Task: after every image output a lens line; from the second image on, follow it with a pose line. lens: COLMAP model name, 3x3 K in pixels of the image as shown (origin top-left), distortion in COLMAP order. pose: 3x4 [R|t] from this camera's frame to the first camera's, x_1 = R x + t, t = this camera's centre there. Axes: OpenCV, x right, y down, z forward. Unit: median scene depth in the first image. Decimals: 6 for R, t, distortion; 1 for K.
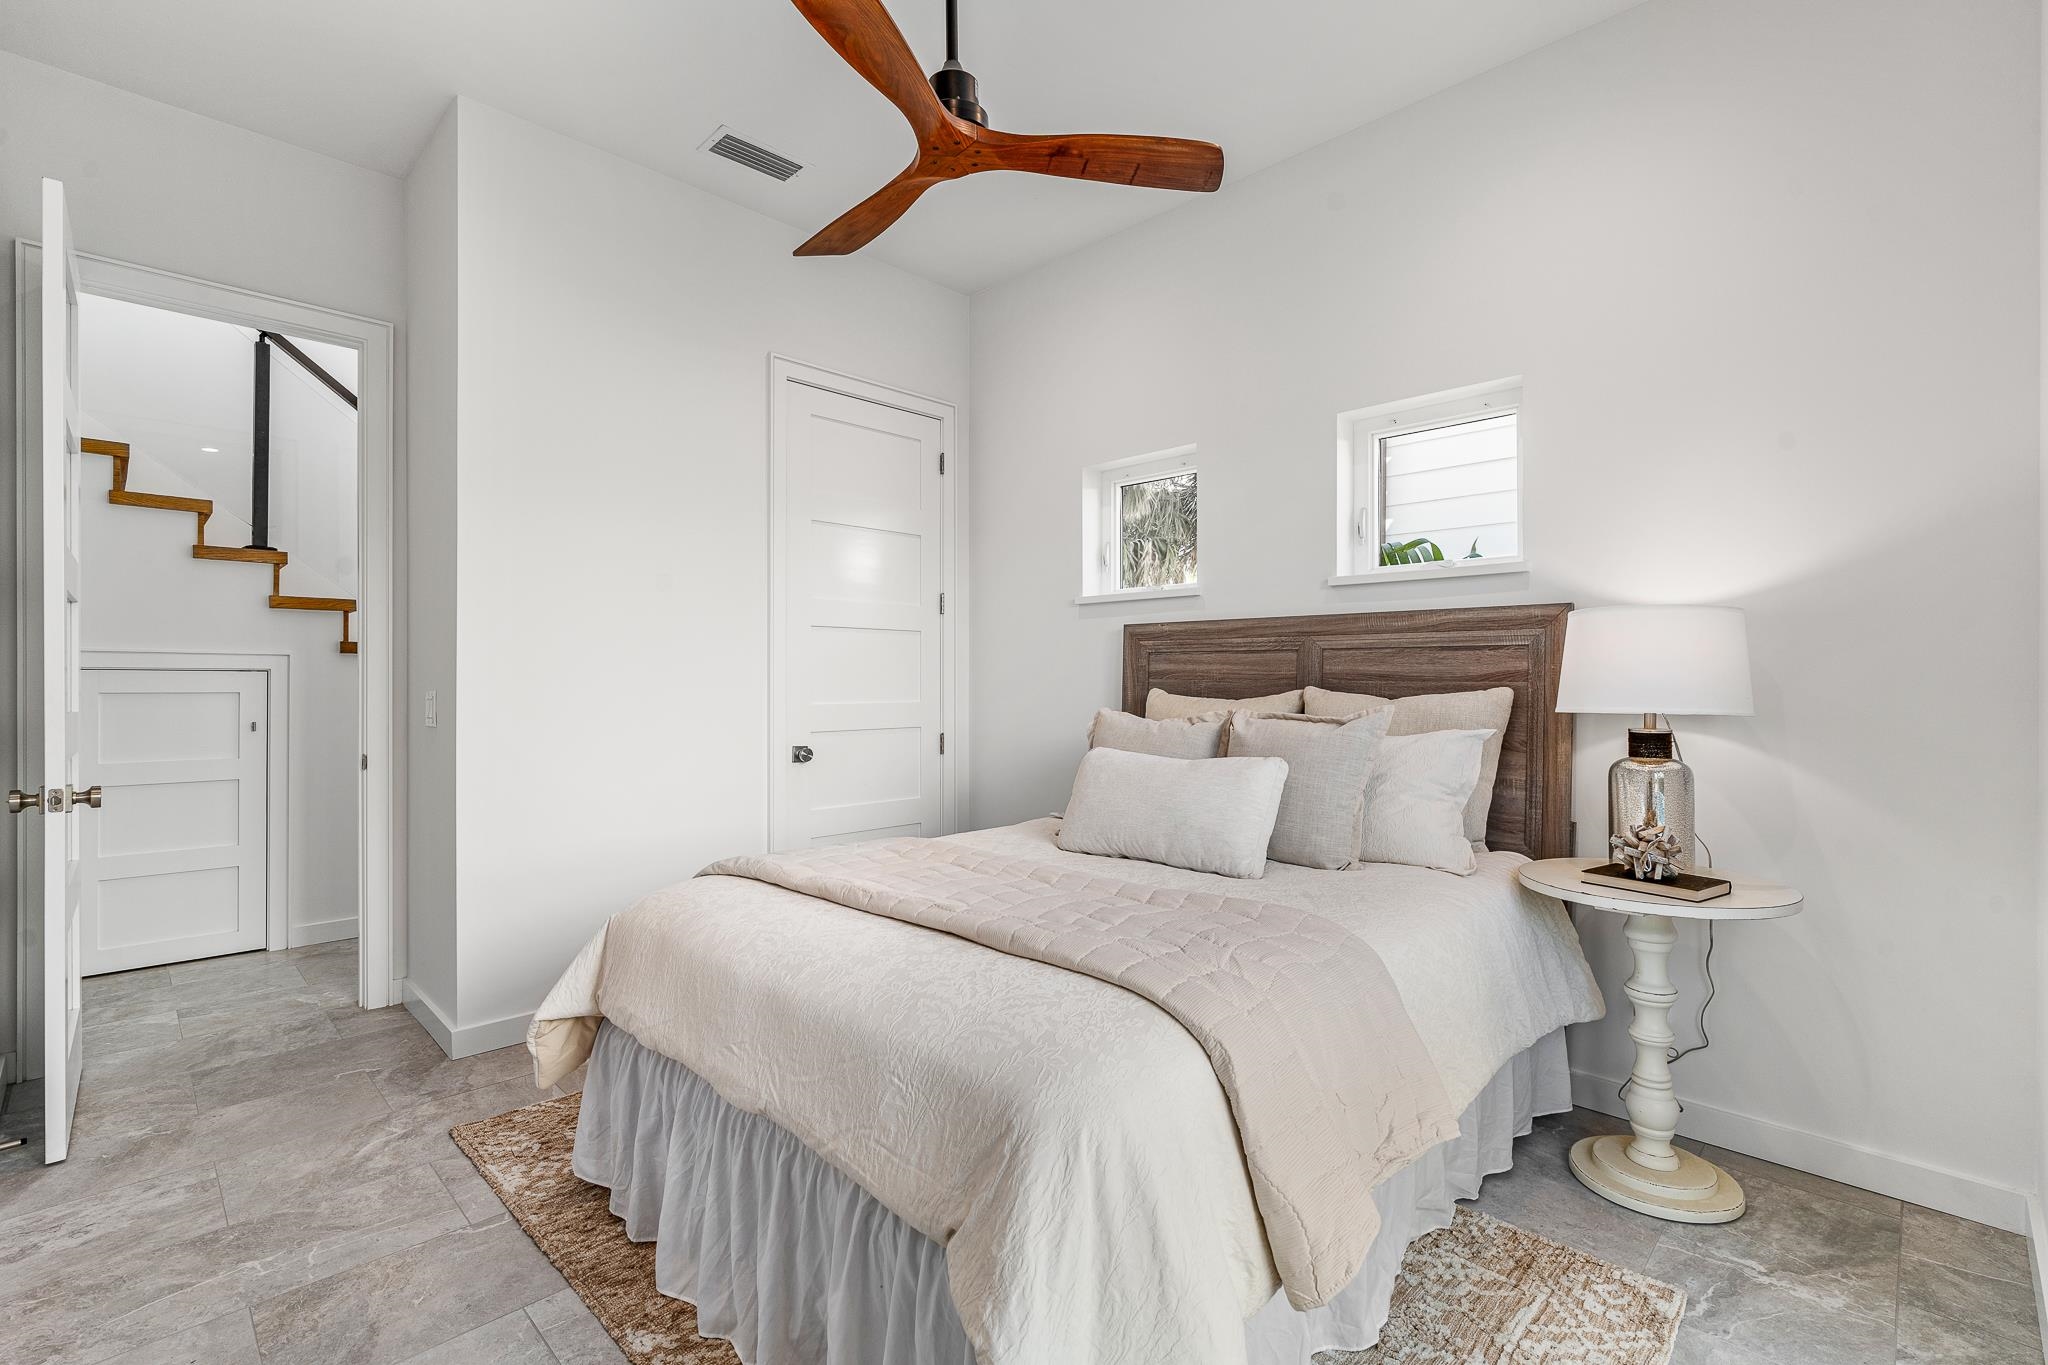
lens RADIAL K [[929.3, 0, 1021.9], [0, 929.3, 682.7], [0, 0, 1]] dist [-0.004886, 0.002412]
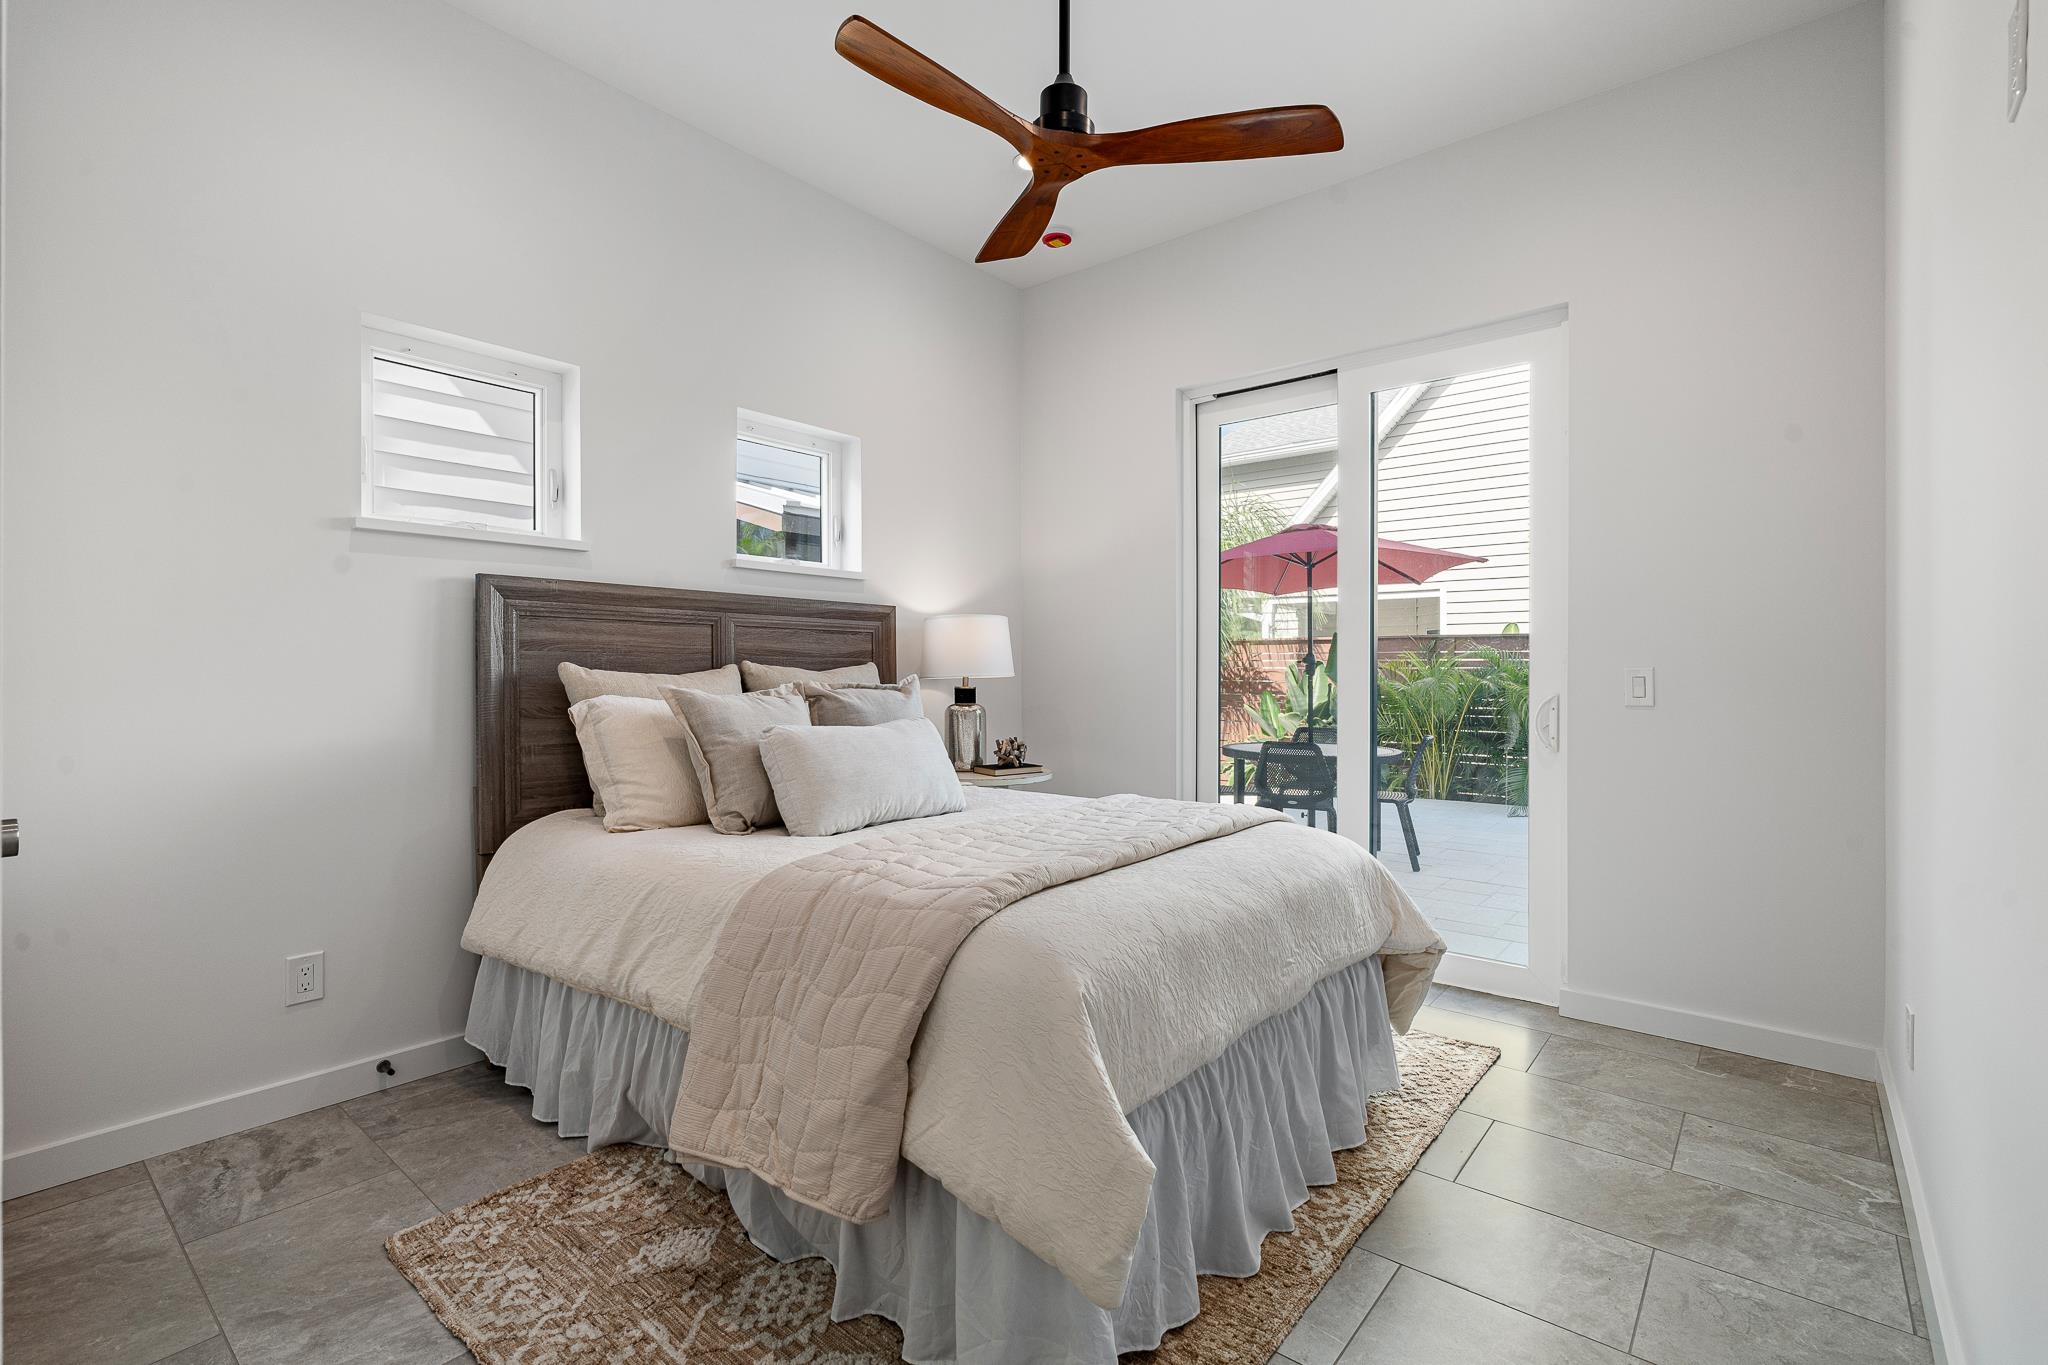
lens RADIAL K [[929.3, 0, 1025.0], [0, 929.3, 680.1], [0, 0, 1]] dist [-0.004886, 0.002412]
pose [[-0.092699, -0.008069, 0.995661, -0.780358], [0.003700, 0.999957, 0.008448, 0.018315], [-0.995687, 0.004467, -0.092665, 0.795472]]
